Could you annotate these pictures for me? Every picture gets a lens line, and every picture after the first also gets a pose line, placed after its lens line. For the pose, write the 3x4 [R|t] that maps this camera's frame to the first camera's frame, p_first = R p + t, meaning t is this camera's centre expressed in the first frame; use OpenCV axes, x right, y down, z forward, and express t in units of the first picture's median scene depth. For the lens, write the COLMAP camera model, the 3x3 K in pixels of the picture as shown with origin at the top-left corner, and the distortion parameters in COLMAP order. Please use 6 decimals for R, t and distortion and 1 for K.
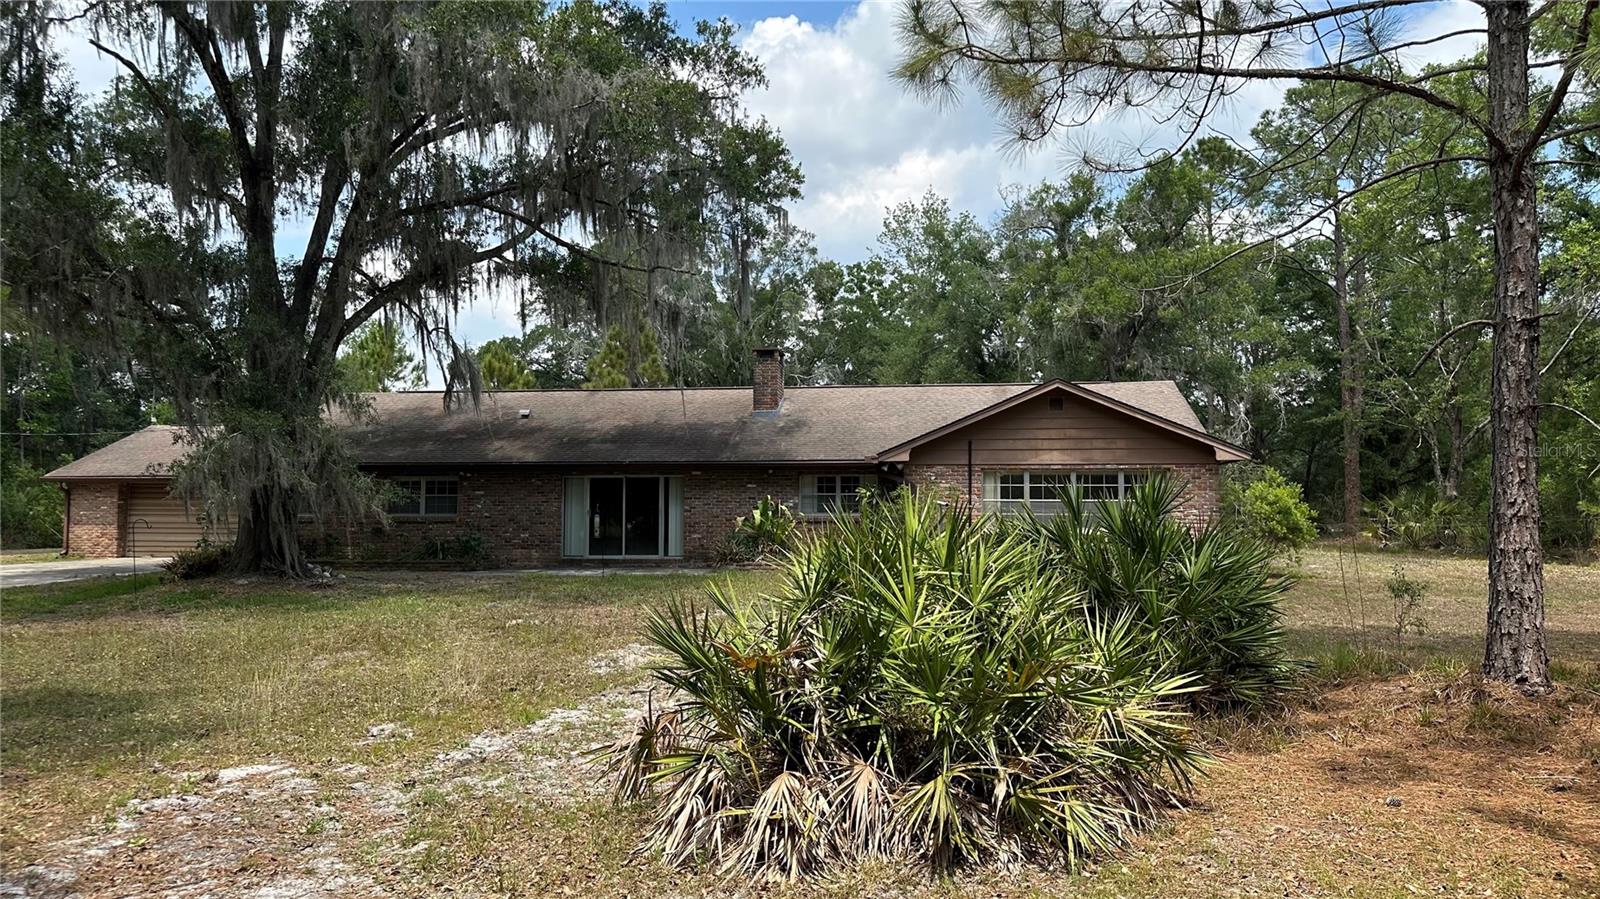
lens RADIAL K [[1096.9, 0, 798.6], [0, 1096.9, 456.5], [0, 0, 1]] dist [0.108201, -0.152690]
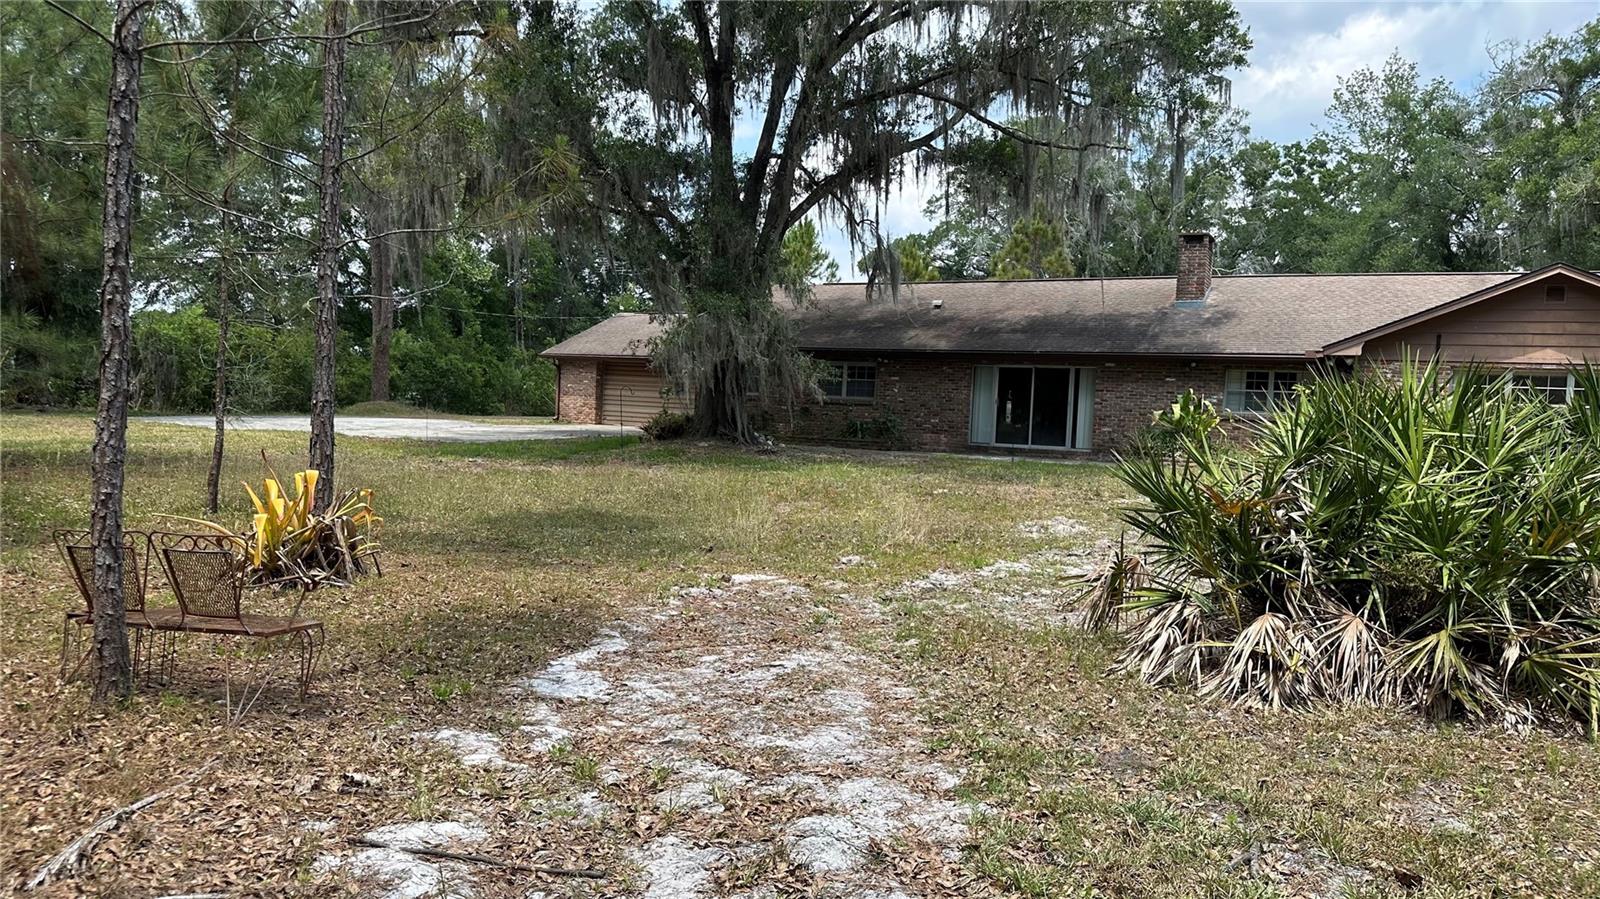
lens RADIAL K [[1096.9, 0, 798.6], [0, 1096.9, 456.5], [0, 0, 1]] dist [0.108201, -0.152690]
pose [[0.939106, 0.057177, -0.338839, -0.017725], [-0.026735, 0.995228, 0.093841, 0.012950], [0.342587, -0.079068, 0.936153, -0.022096]]
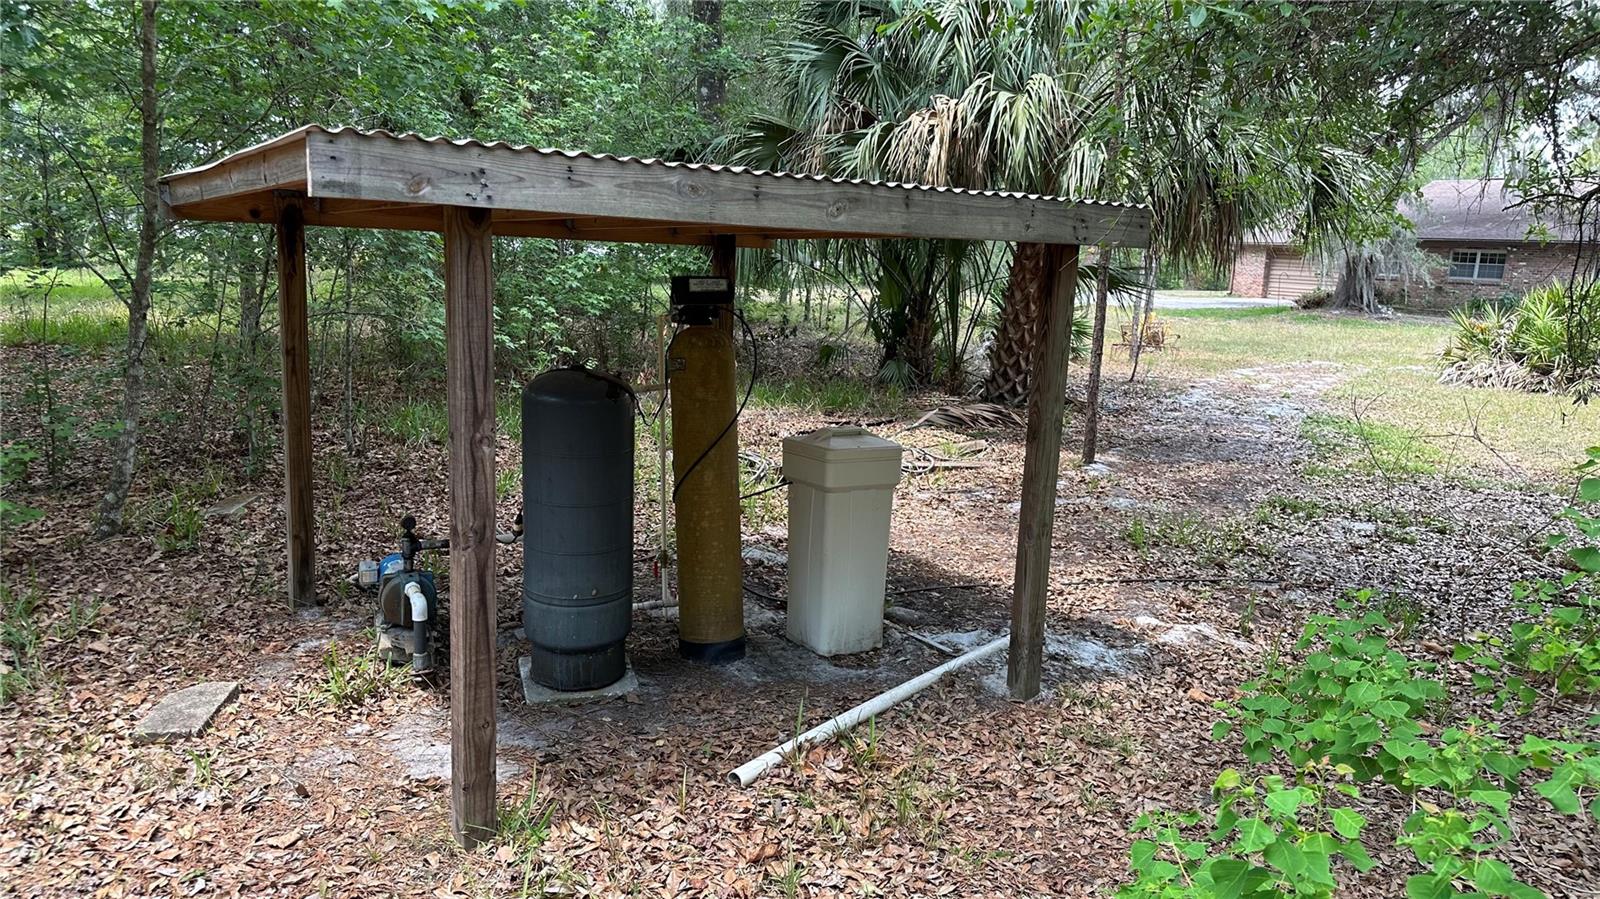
lens RADIAL K [[1096.9, 0, 798.6], [0, 1096.9, 456.5], [0, 0, 1]] dist [0.108201, -0.152690]
pose [[0.601619, 0.173260, -0.779766, 0.303272], [-0.002512, 0.976598, 0.215057, -0.030113], [0.798779, -0.127423, 0.587976, -0.555766]]
